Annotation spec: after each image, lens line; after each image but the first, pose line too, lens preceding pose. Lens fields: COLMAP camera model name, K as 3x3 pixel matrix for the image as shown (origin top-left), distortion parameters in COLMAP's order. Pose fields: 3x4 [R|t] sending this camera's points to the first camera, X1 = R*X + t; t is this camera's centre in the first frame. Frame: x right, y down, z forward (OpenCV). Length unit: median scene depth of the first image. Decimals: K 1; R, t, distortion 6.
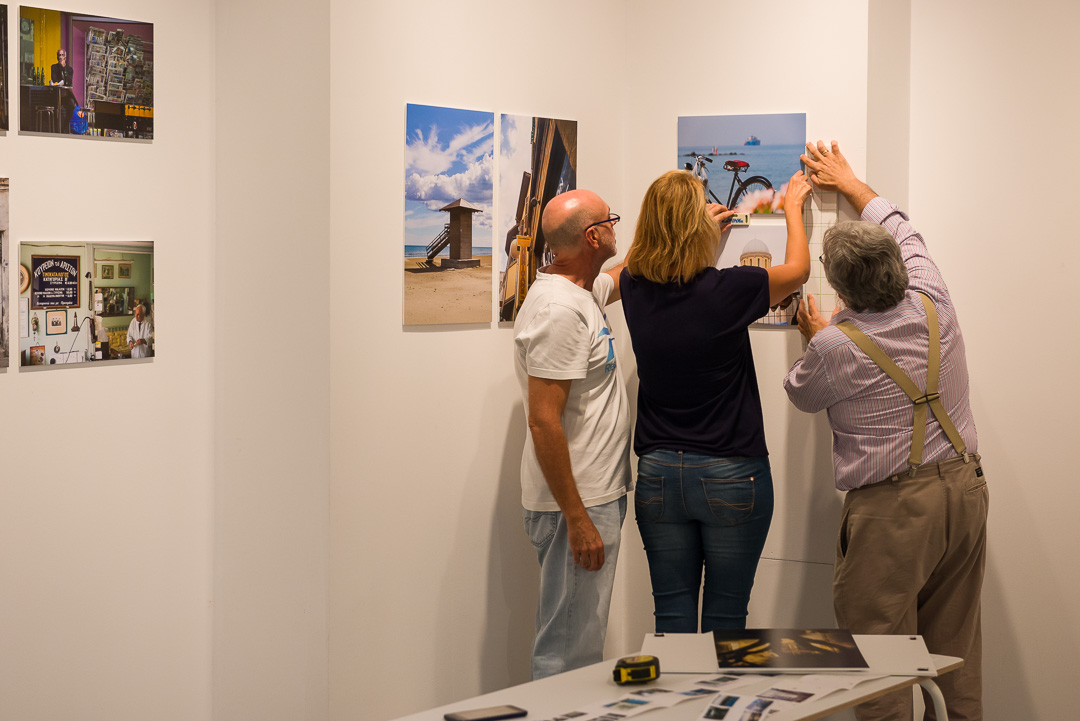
lens RADIAL K [[2099.6, 0, 652.6], [0, 2099.6, 284.8], [0, 0, 1]] dist [0.090892, -0.146997]
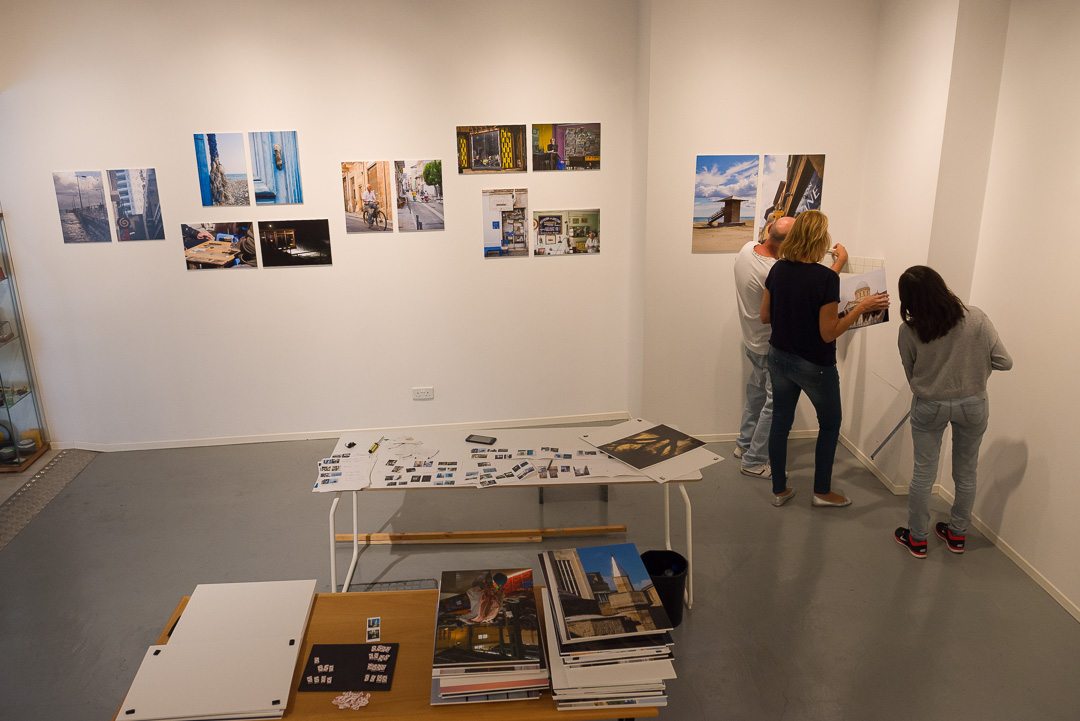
lens RADIAL K [[804.0, 0, 539.7], [0, 804.0, 340.6], [0, 0, 1]] dist [-0.046396, 0.002465]
pose [[0.601413, 0.237055, -0.762959, 0.514965], [-0.000236, 0.955020, 0.296543, -0.159576], [0.798938, -0.178164, 0.574418, 0.345191]]
